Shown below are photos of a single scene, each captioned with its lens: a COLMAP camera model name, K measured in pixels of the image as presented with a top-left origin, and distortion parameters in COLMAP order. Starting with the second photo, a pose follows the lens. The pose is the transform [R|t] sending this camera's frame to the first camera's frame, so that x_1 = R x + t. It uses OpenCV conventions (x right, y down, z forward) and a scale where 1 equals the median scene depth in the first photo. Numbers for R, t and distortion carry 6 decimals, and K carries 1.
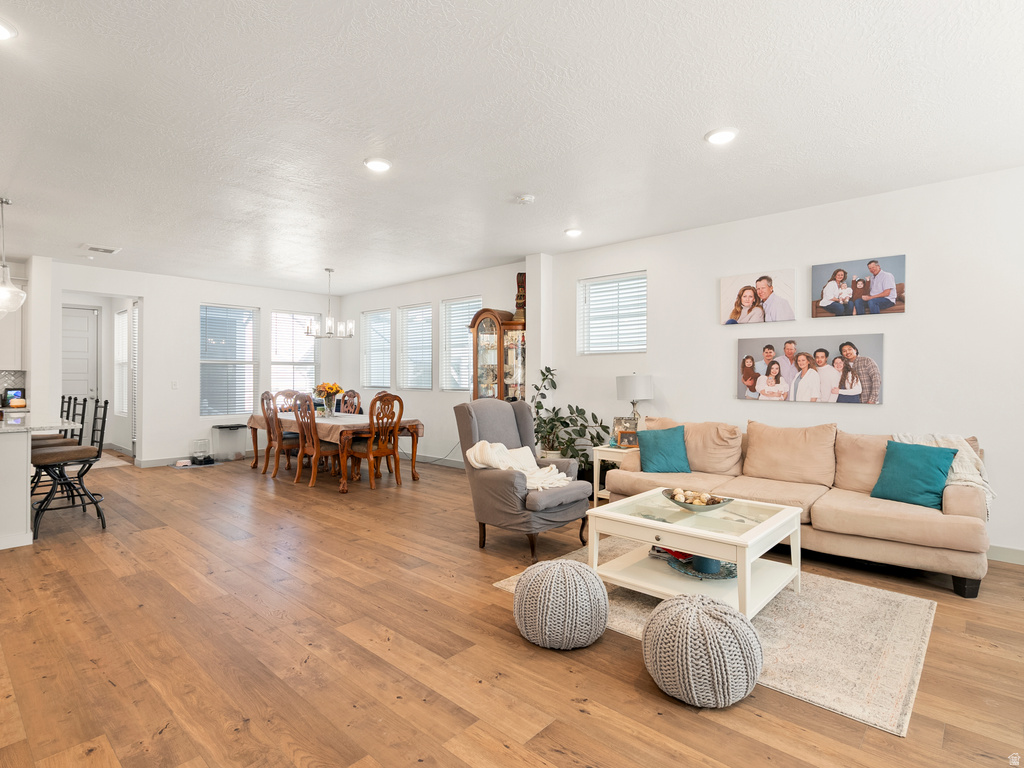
lens RADIAL K [[534.6, 0, 517.1], [0, 534.6, 370.1], [0, 0, 1]] dist [-0.009951, 0.002257]
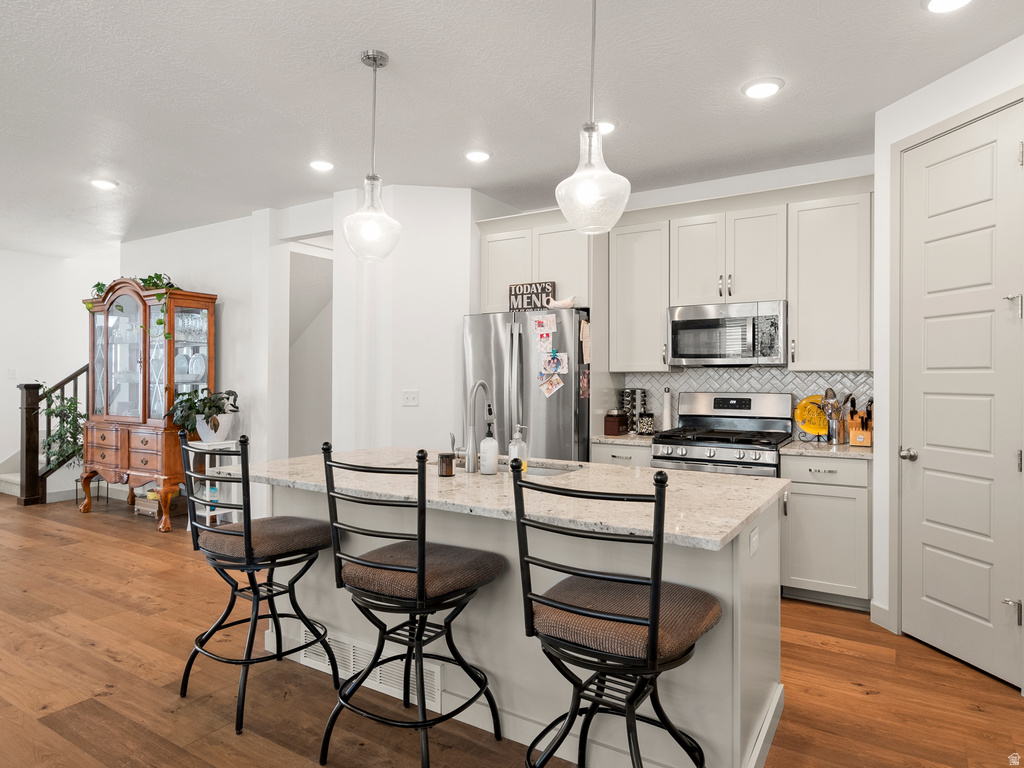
lens RADIAL K [[619.4, 0, 506.3], [0, 619.4, 388.5], [0, 0, 1]] dist [0.005939, -0.000384]
pose [[-0.985489, -0.001863, -0.169730, -1.014354], [-0.002618, 0.999988, 0.004224, 0.015245], [0.169720, 0.004607, -0.985481, 1.678039]]
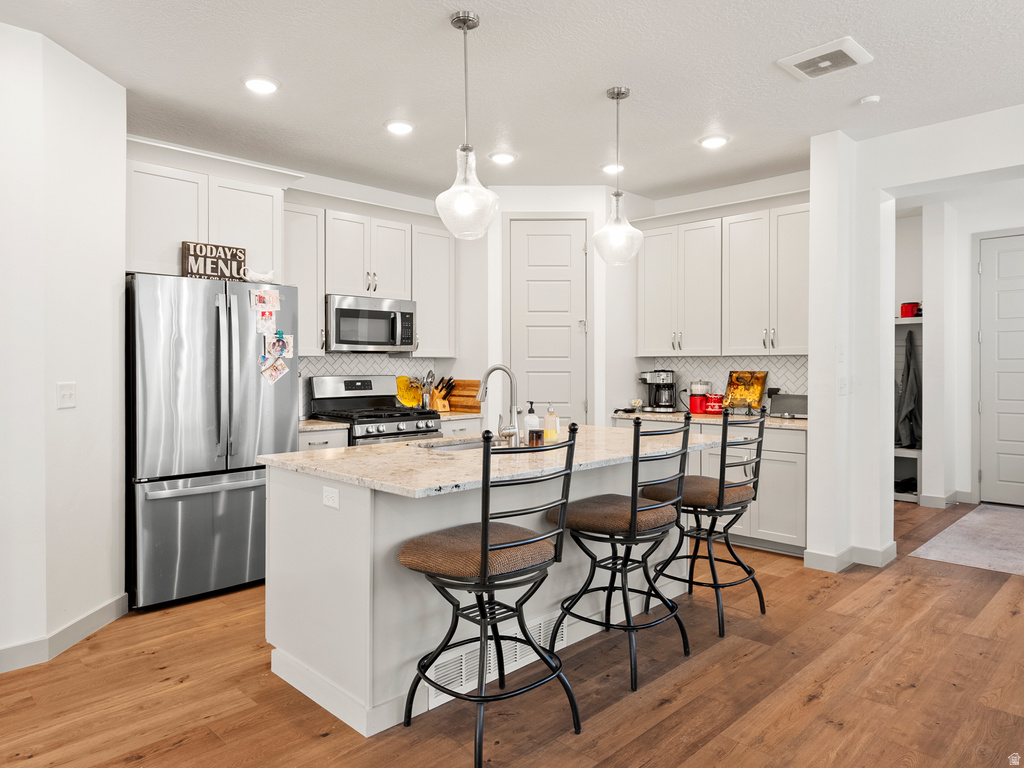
lens RADIAL K [[685.0, 0, 512.0], [0, 685.0, 384.0], [0, 0, 1]] dist [0.030632, 0.000783]
pose [[-0.043233, 0.026419, -0.998716, -0.308251], [0.013744, 0.999571, 0.025847, 0.011992], [0.998970, -0.012609, -0.043578, 1.094247]]
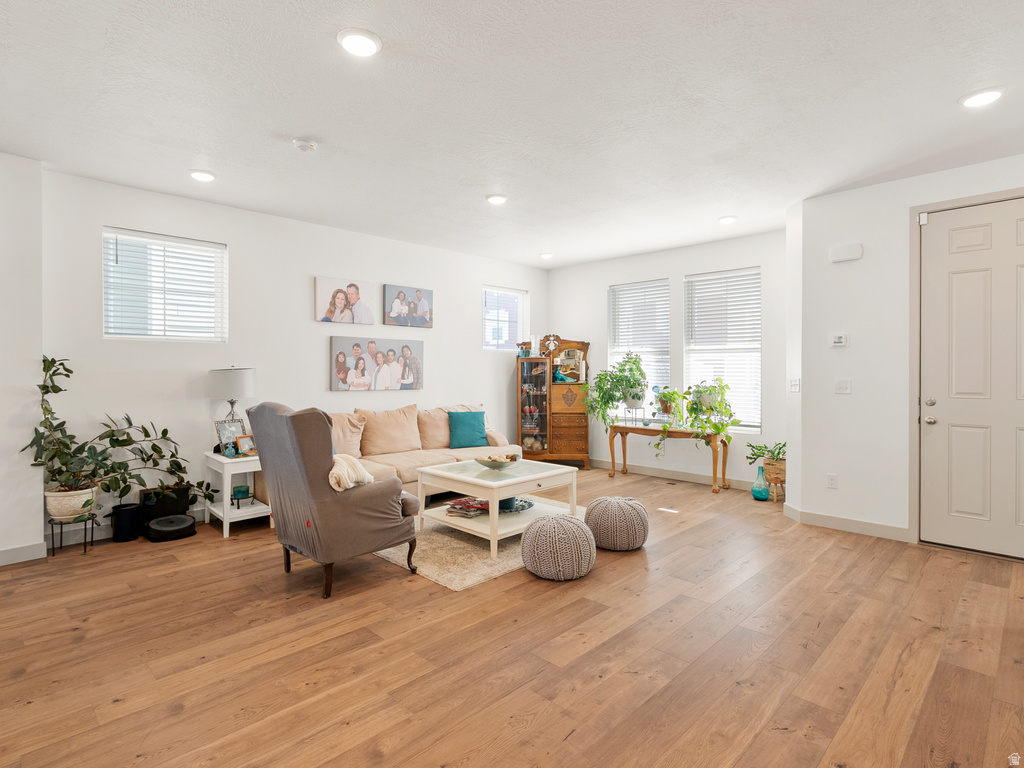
lens RADIAL K [[534.6, 0, 517.1], [0, 534.6, 370.1], [0, 0, 1]] dist [-0.009951, 0.002257]
pose [[0.043728, -0.001346, 0.999043, -0.758020], [-0.012592, 0.999919, 0.001898, 0.005435], [-0.998964, -0.012663, 0.043708, 0.658501]]
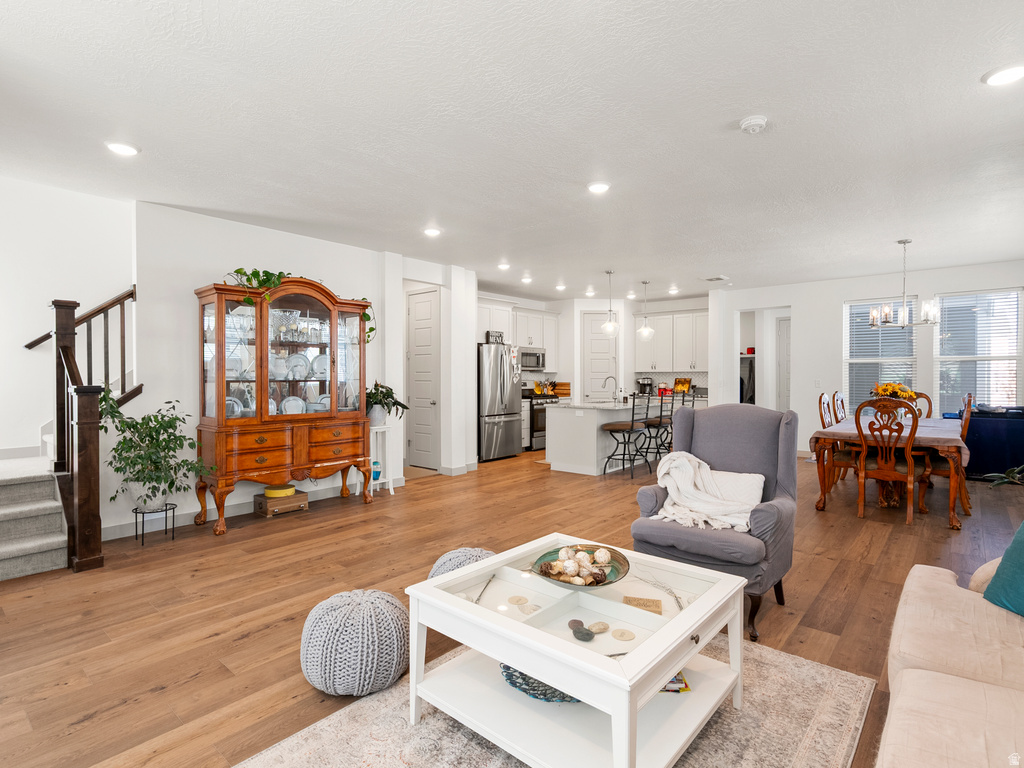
lens RADIAL K [[522.7, 0, 507.0], [0, 522.7, 386.3], [0, 0, 1]] dist [-0.014492, 0.000439]
pose [[0.010993, 0.017652, -0.999784, 0.697658], [0.016294, 0.999708, 0.017830, 0.009579], [0.999807, -0.016487, 0.010702, 0.670180]]
